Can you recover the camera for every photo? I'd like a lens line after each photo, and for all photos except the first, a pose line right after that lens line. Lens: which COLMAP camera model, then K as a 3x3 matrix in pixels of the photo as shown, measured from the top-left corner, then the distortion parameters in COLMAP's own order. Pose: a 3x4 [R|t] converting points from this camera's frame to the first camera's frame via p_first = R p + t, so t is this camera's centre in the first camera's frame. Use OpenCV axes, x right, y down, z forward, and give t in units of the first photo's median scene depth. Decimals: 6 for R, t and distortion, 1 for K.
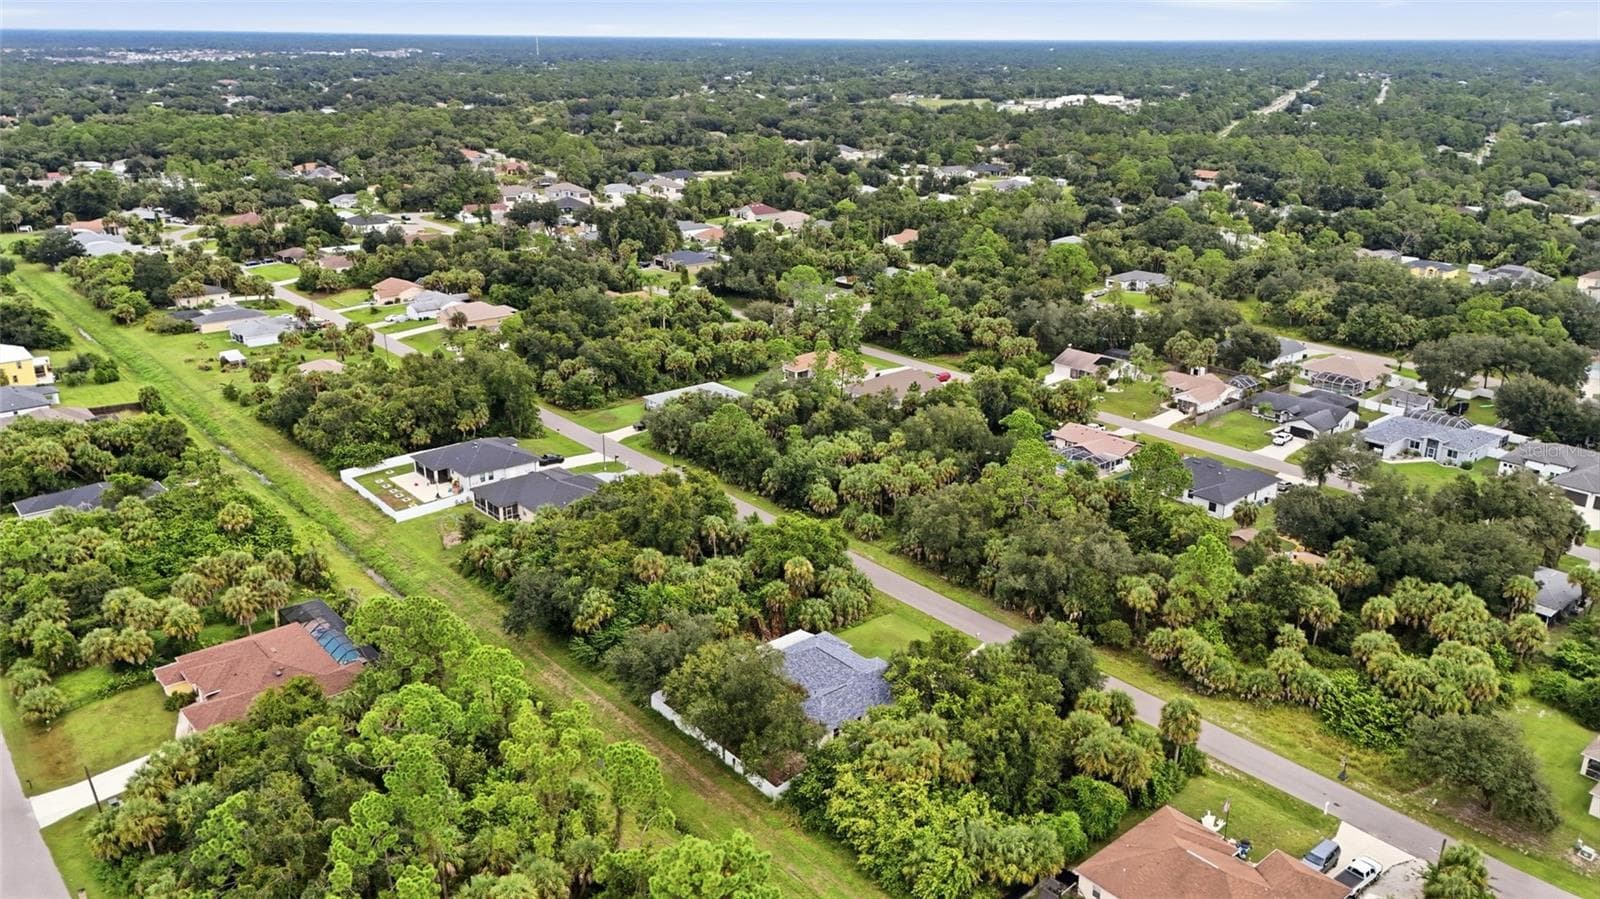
lens RADIAL K [[1173.7, 0, 800.0], [0, 1173.7, 449.5], [0, 0, 1]] dist [0.094561, -0.106173]
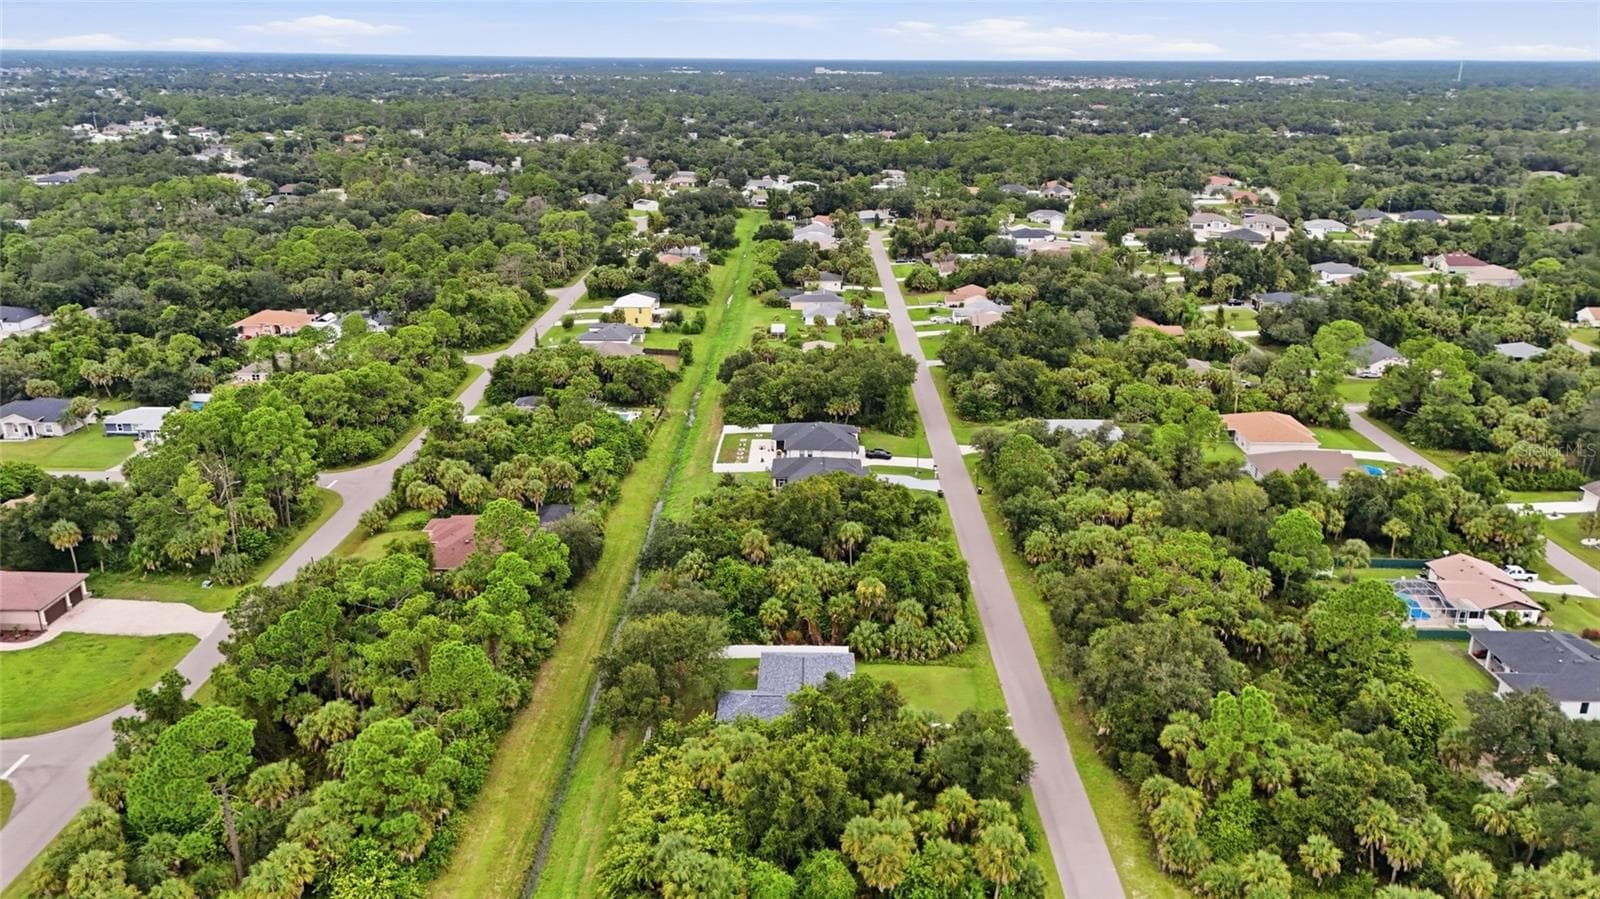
lens RADIAL K [[1173.7, 0, 800.0], [0, 1173.7, 449.5], [0, 0, 1]] dist [0.094561, -0.106173]
pose [[0.752554, 0.206303, -0.625381, 0.370933], [-0.219148, 0.973990, 0.057591, -0.038768], [0.620997, 0.093711, 0.778191, 0.118928]]
